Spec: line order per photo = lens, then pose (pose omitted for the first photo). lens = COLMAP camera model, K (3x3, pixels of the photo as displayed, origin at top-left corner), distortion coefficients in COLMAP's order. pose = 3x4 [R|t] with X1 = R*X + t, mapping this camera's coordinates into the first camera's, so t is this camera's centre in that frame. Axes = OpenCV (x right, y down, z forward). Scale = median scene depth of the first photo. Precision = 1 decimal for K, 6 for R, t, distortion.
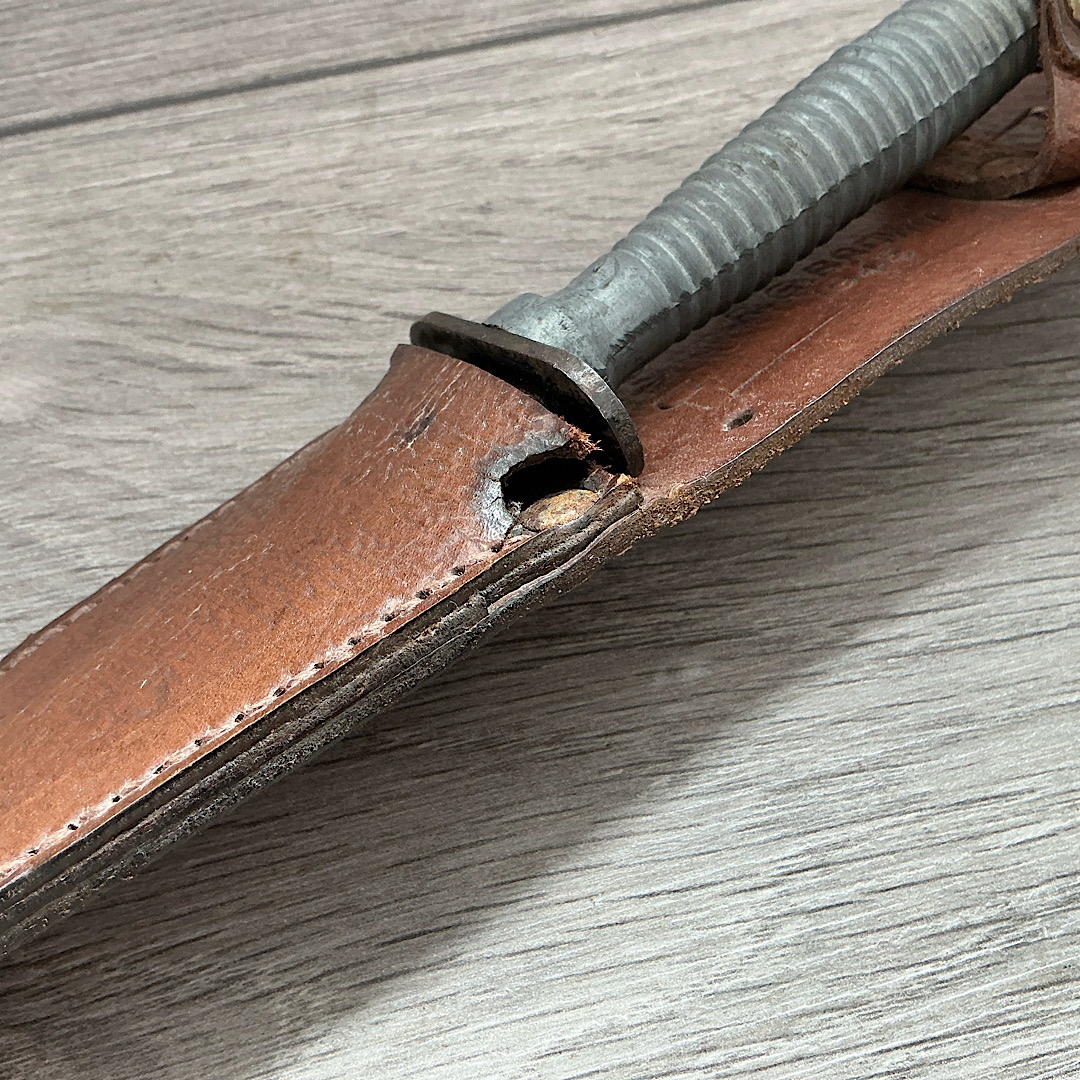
lens RADIAL K [[1212.5, 0, 540.0], [0, 1212.5, 540.0], [0, 0, 1]] dist [0.148150, -0.358714]
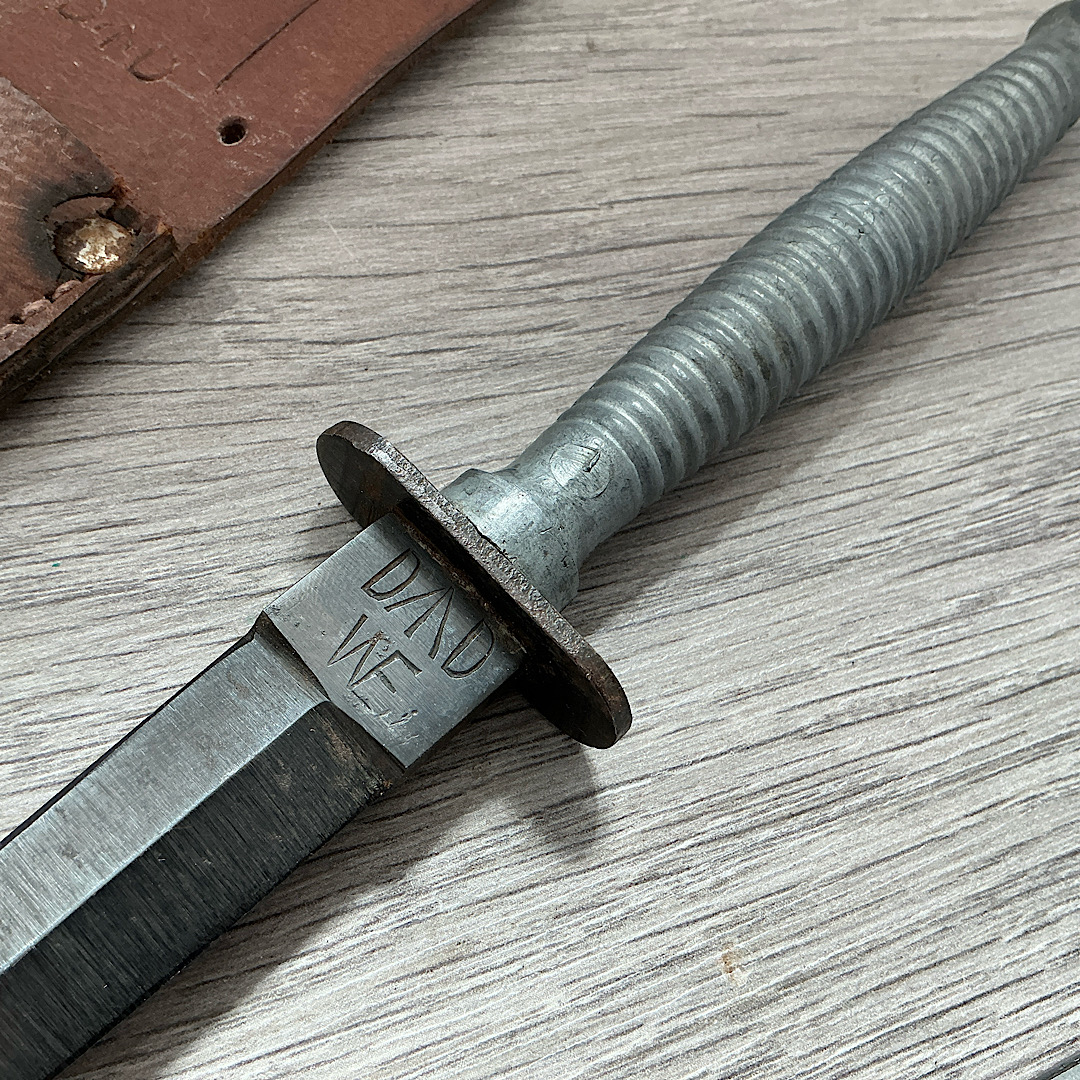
lens RADIAL K [[1212.5, 0, 540.0], [0, 1212.5, 540.0], [0, 0, 1]] dist [0.148150, -0.358714]
pose [[0.975804, -0.036194, 0.215630, 0.264690], [0.015109, 0.995008, 0.098641, -0.034838], [-0.218124, -0.092996, 0.971480, 0.112901]]
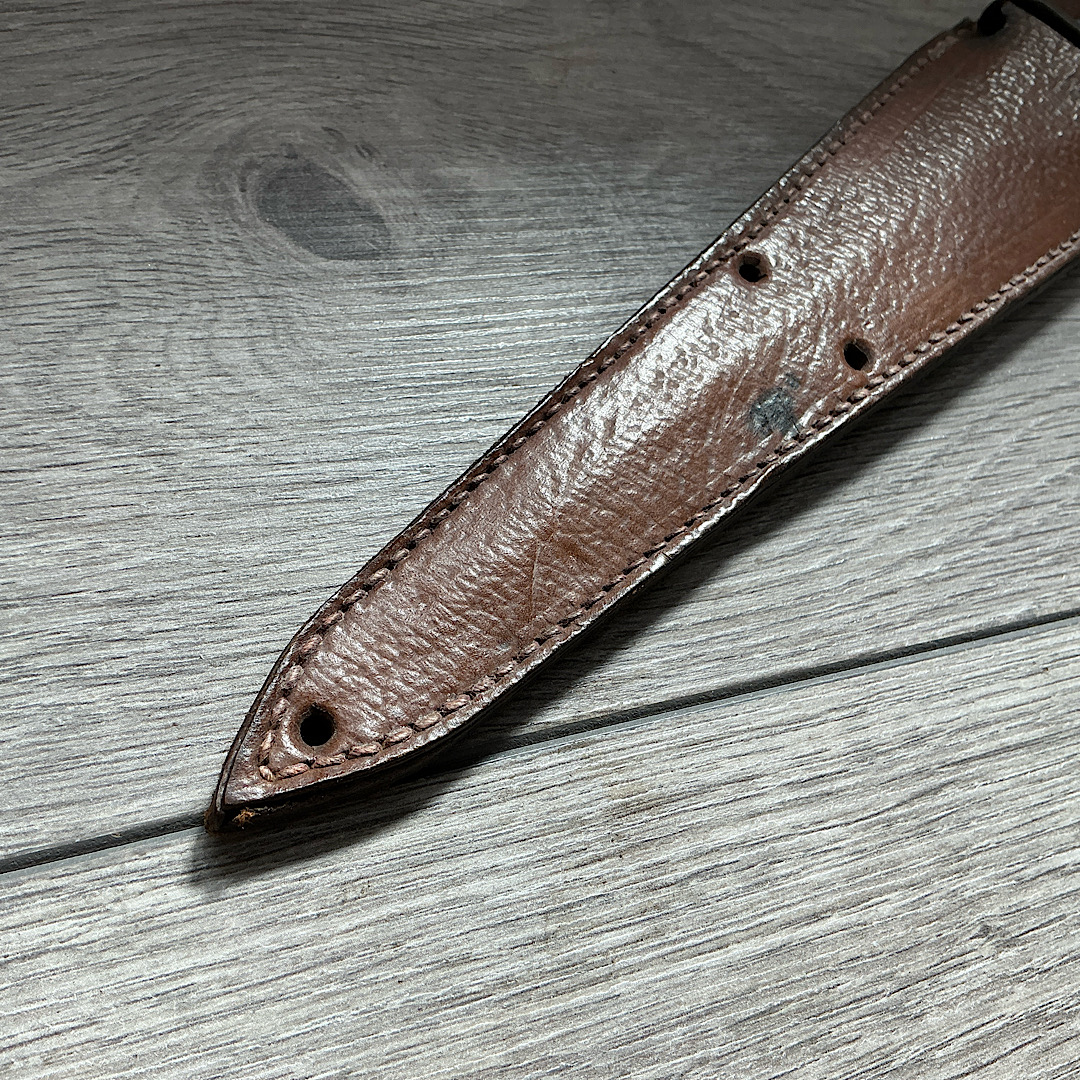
lens RADIAL K [[1212.5, 0, 540.0], [0, 1212.5, 540.0], [0, 0, 1]] dist [0.148150, -0.358714]
pose [[0.961465, 0.083715, 0.261870, -1.005959], [-0.075969, 0.996324, -0.039587, 0.667573], [-0.264221, 0.018167, 0.964291, -0.373828]]
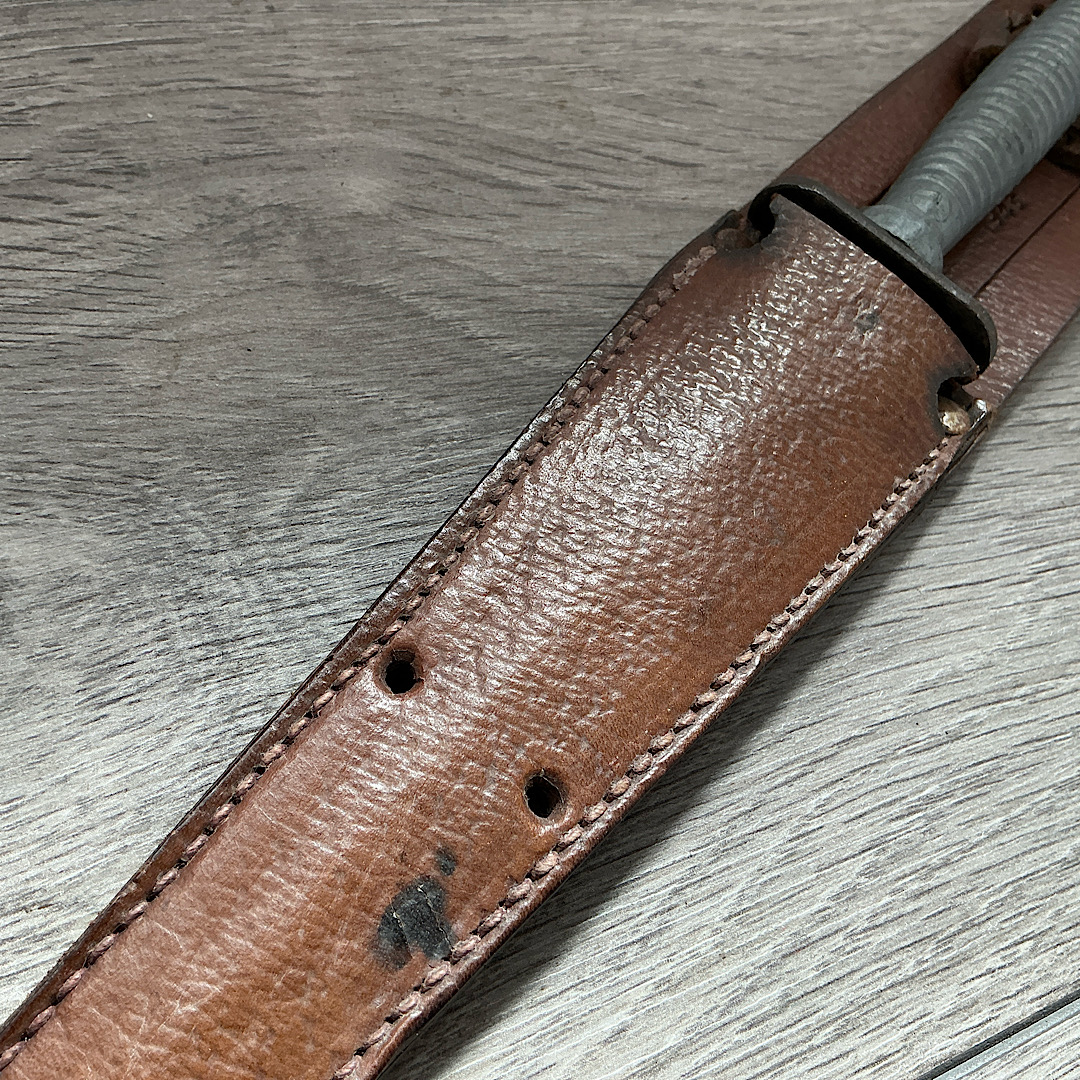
lens RADIAL K [[1212.5, 0, 540.0], [0, 1212.5, 540.0], [0, 0, 1]] dist [0.148150, -0.358714]
pose [[0.955296, 0.010630, 0.295458, -0.659890], [-0.007448, 0.999902, -0.011893, 0.232433], [-0.295556, 0.009161, 0.955282, -0.124791]]
